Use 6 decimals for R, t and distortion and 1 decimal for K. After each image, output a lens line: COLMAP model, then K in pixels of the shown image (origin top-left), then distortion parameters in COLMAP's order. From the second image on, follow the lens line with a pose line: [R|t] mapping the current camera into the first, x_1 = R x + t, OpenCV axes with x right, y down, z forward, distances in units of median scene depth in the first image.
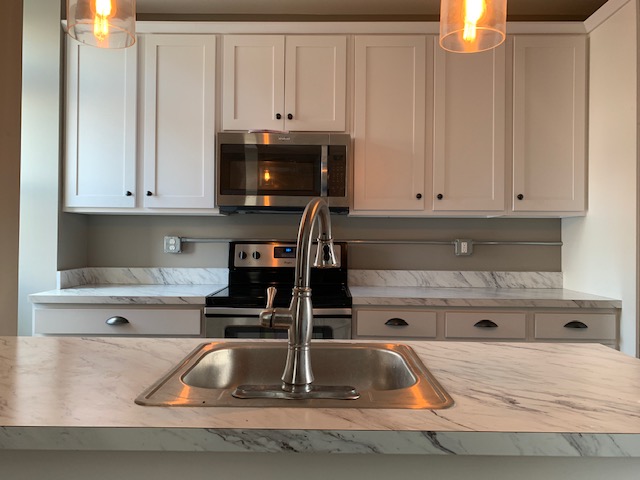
lens RADIAL K [[488.3, 0, 322.1], [0, 488.3, 233.6], [0, 0, 1]] dist [0.030544, -0.027845]
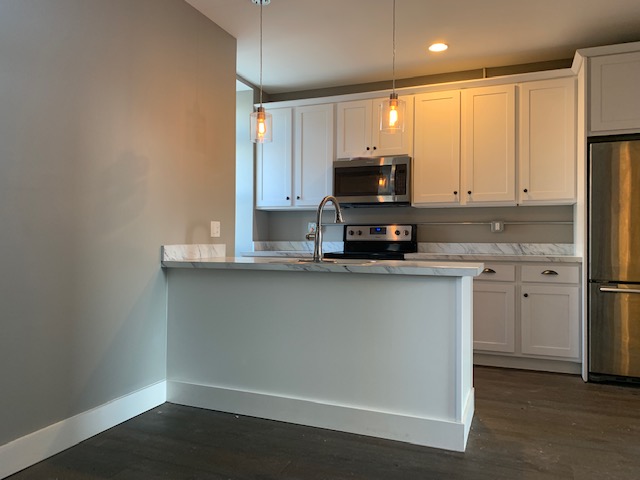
lens RADIAL K [[488.3, 0, 320.2], [0, 488.3, 241.3], [0, 0, 1]] dist [0.030544, -0.027845]
pose [[0.929321, -0.003645, -0.369255, 0.351878], [0.007473, 0.999932, 0.008936, 0.056931], [0.369198, -0.011063, 0.929285, -0.578217]]
